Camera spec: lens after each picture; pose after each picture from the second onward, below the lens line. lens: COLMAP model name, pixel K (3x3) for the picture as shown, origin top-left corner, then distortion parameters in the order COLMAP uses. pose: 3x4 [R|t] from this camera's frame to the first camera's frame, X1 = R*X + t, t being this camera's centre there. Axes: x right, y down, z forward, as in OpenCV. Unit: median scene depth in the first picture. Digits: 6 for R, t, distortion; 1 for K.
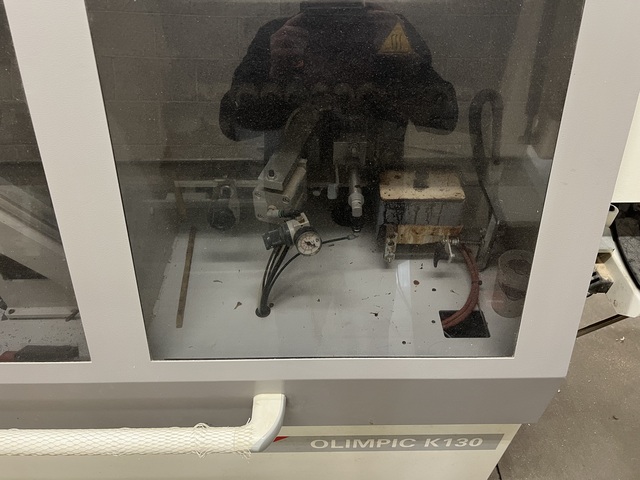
lens RADIAL K [[497.5, 0, 324.5], [0, 497.5, 245.2], [0, 0, 1]] dist [0.011839, -0.017226]
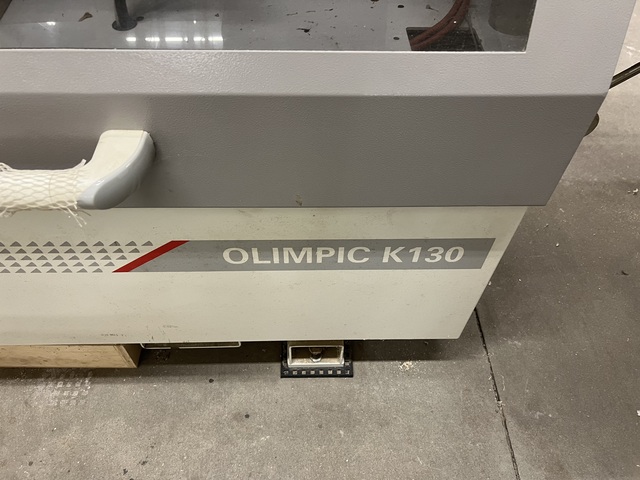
lens RADIAL K [[497.5, 0, 316.1], [0, 497.5, 234.3], [0, 0, 1]] dist [0.011839, -0.017226]
pose [[0.999921, 0.007621, 0.010039, 0.097272], [-0.008846, 0.991709, 0.128198, 0.275524], [-0.008979, -0.128276, 0.991698, 0.295241]]
